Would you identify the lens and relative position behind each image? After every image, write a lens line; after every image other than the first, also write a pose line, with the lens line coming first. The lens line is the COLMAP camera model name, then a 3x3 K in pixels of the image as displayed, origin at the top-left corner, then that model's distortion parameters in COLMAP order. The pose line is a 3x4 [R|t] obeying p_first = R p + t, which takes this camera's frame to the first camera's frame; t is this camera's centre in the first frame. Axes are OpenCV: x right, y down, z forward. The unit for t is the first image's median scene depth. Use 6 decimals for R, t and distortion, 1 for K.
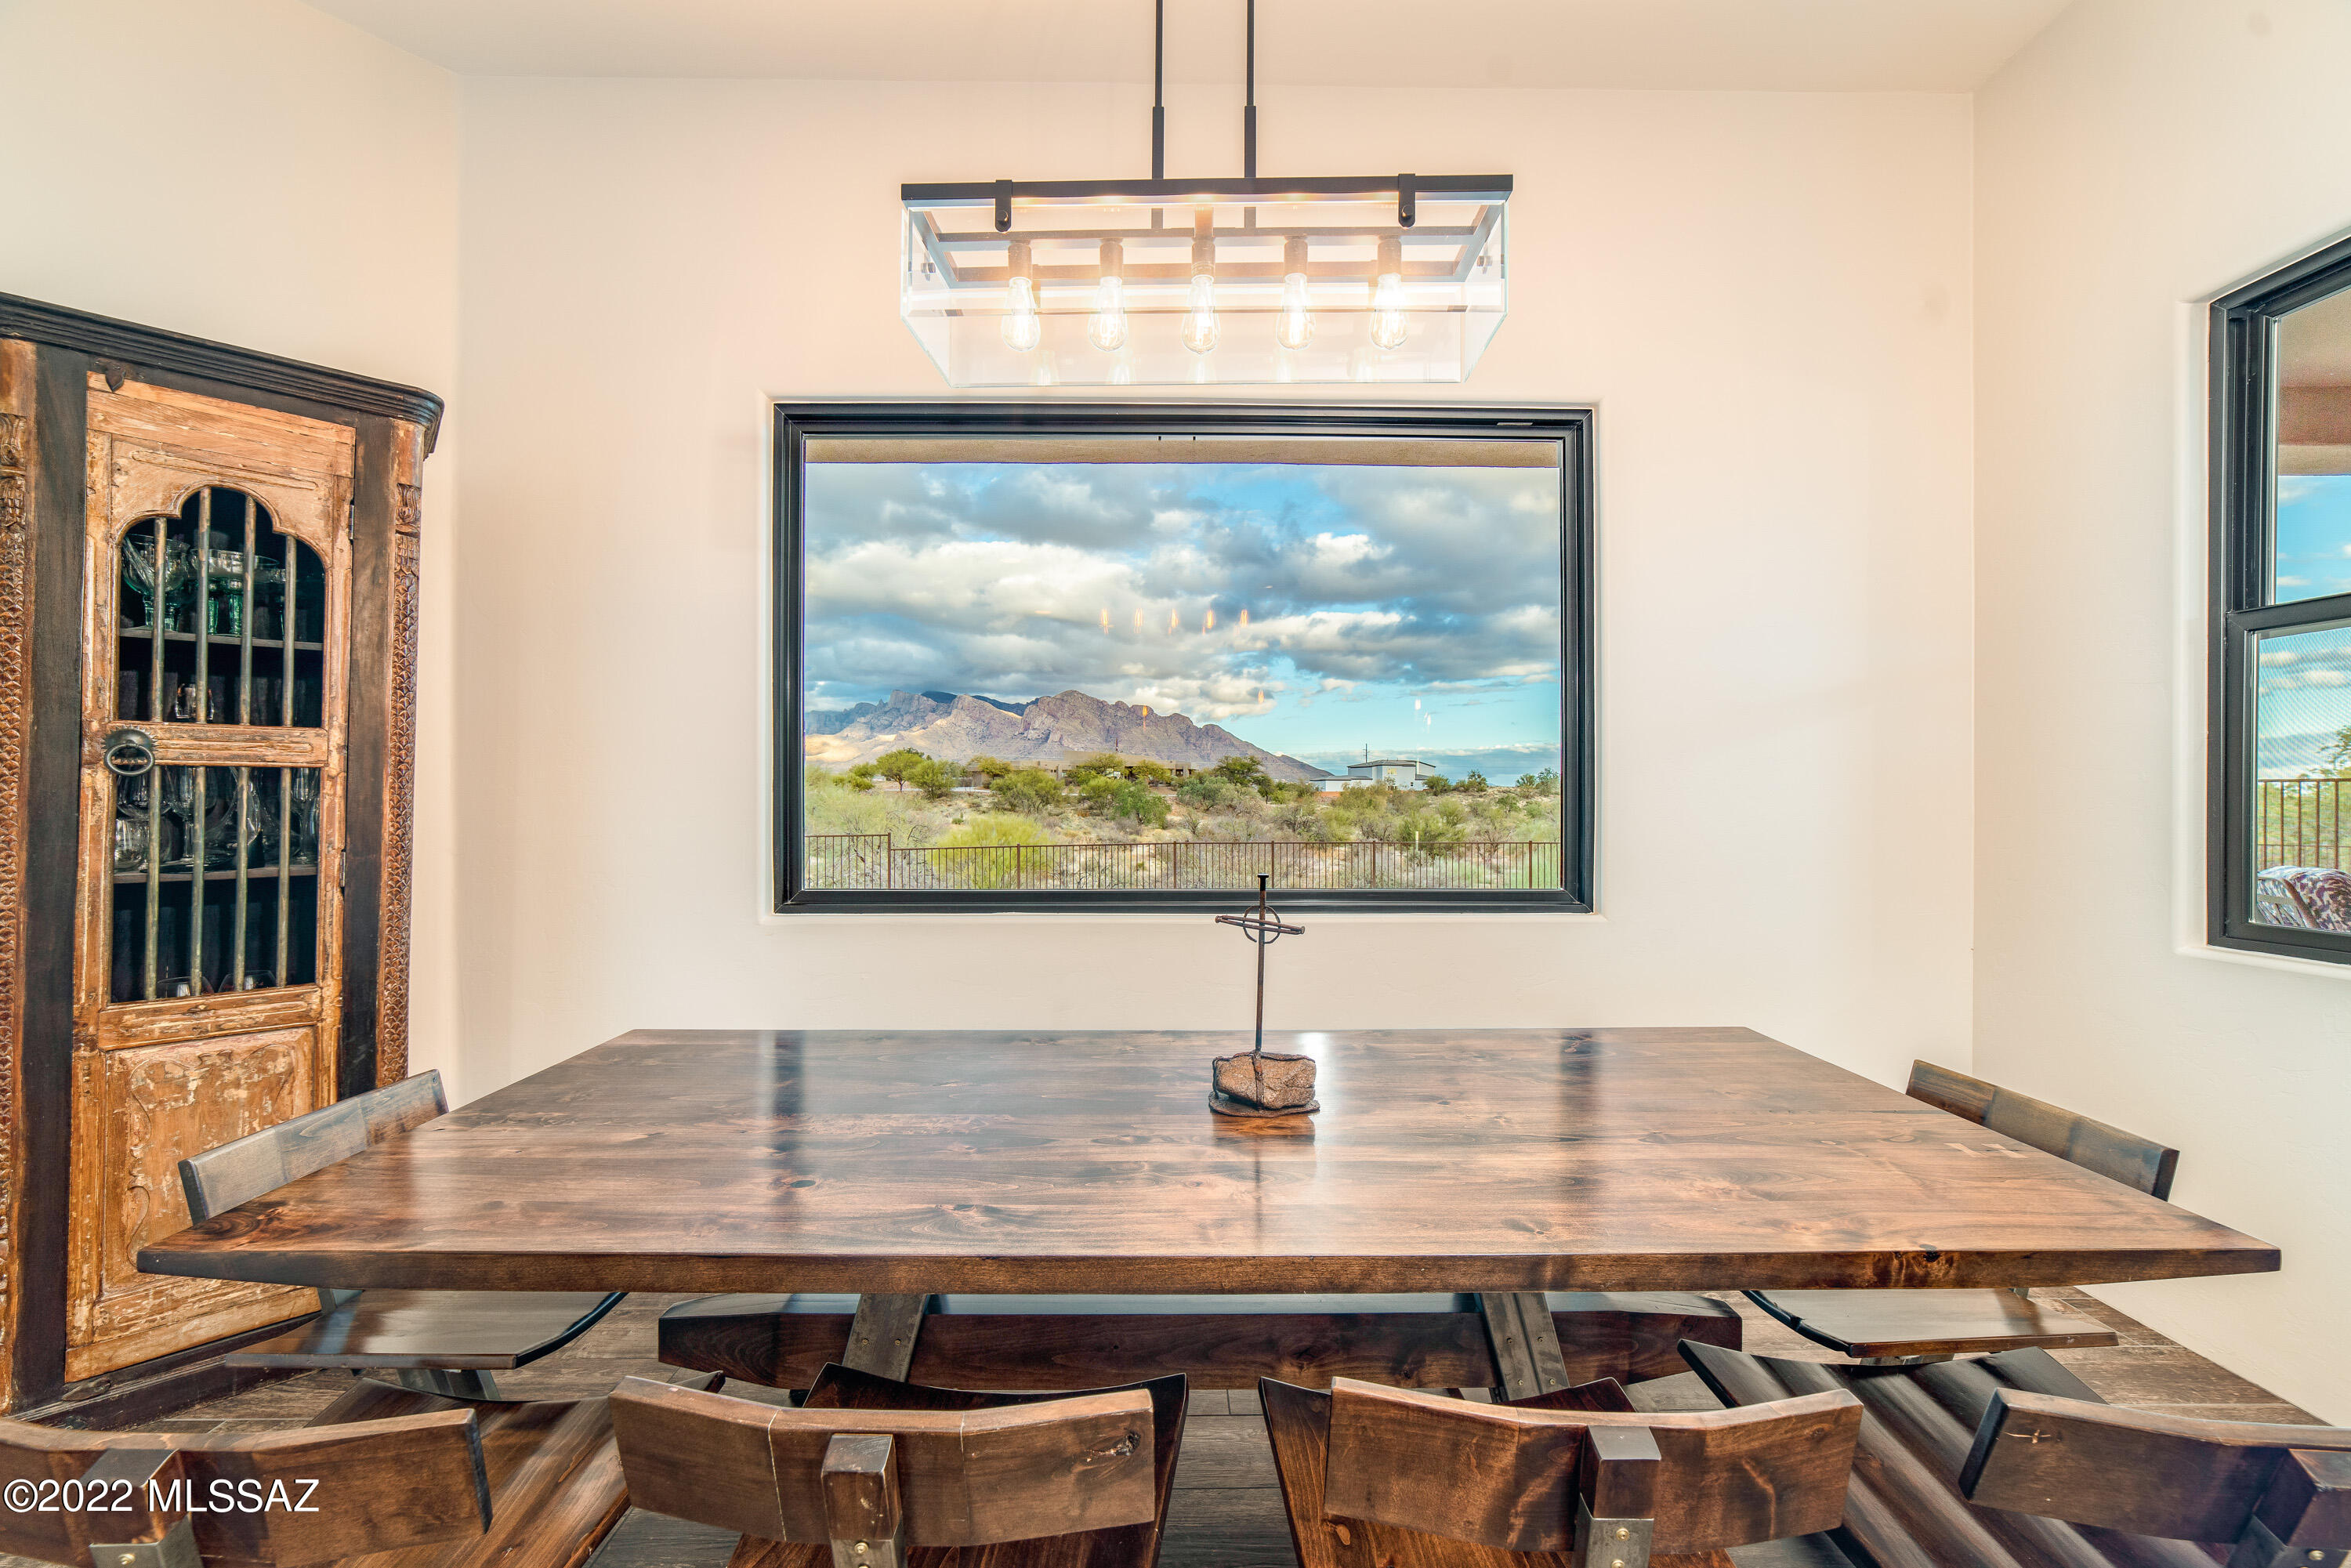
lens RADIAL K [[916.6, 0, 1147.7], [0, 916.6, 797.5], [0, 0, 1]] dist [-0.017558, 0.005013]
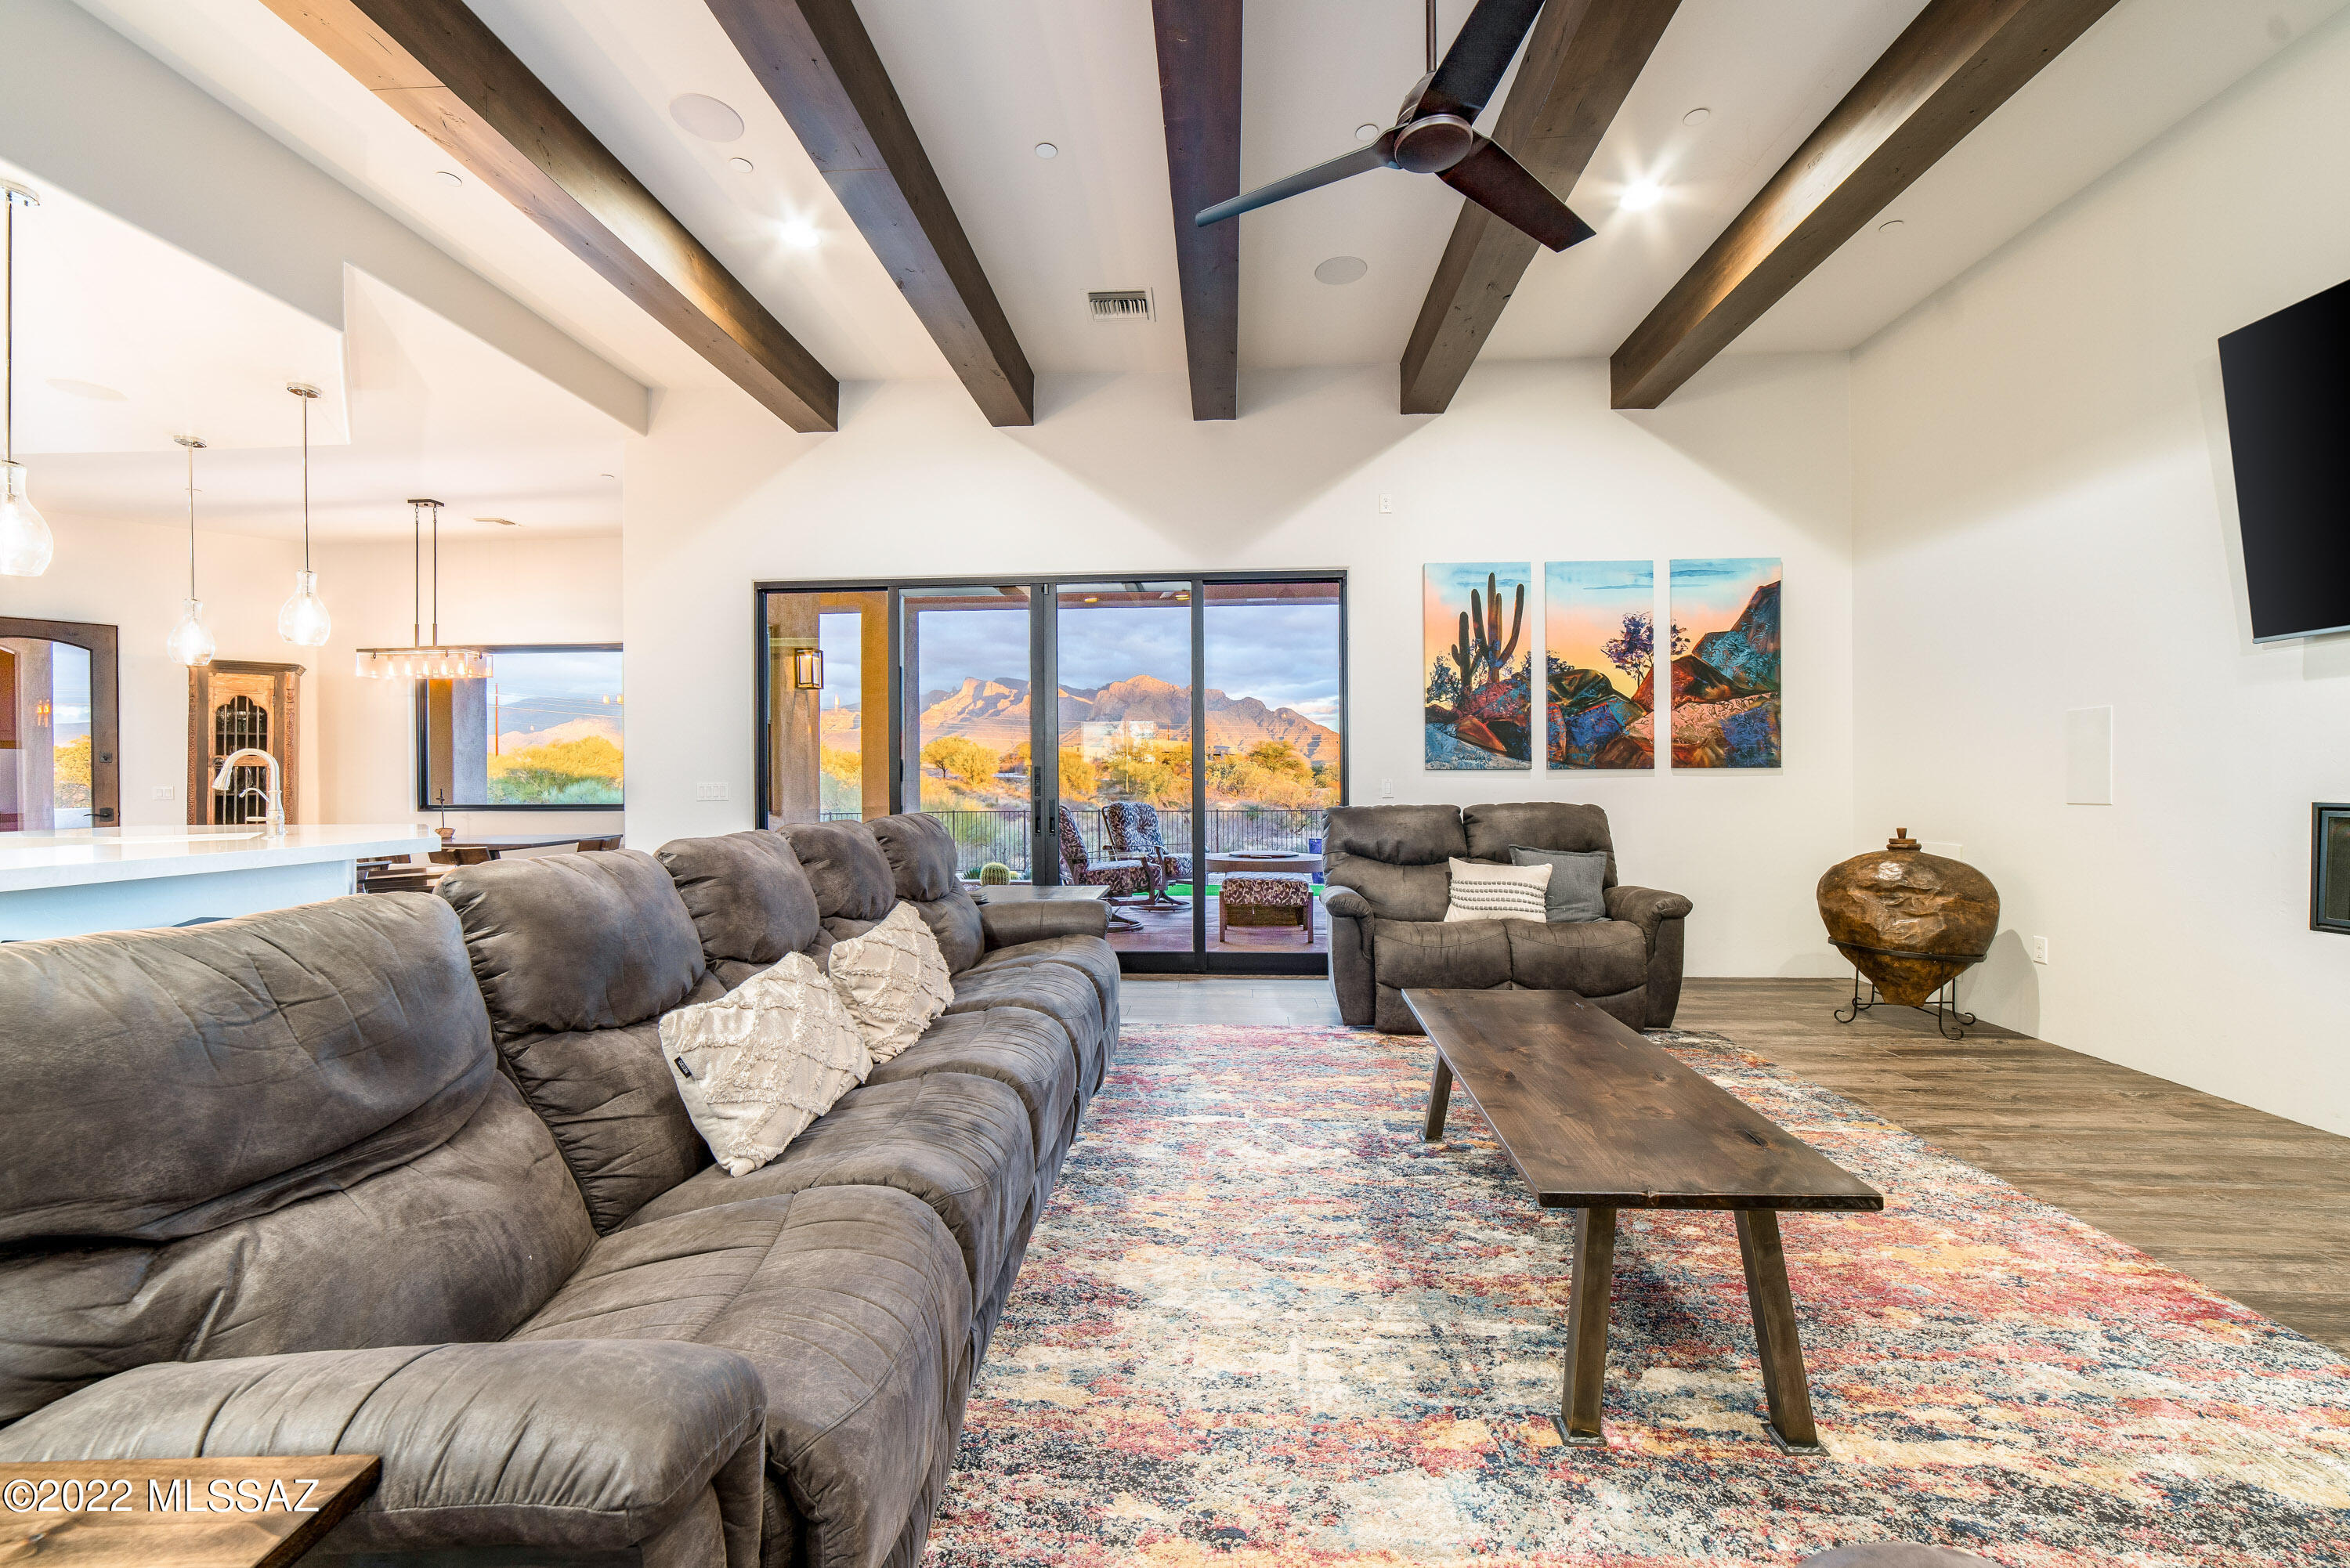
lens RADIAL K [[936.1, 0, 1166.5], [0, 936.1, 787.4], [0, 0, 1]] dist [-0.012530, 0.001638]
pose [[0.998498, -0.005072, -0.054545, 3.119266], [0.005276, 0.999980, 0.003601, 0.063775], [0.054526, -0.003883, 0.998505, -2.718783]]
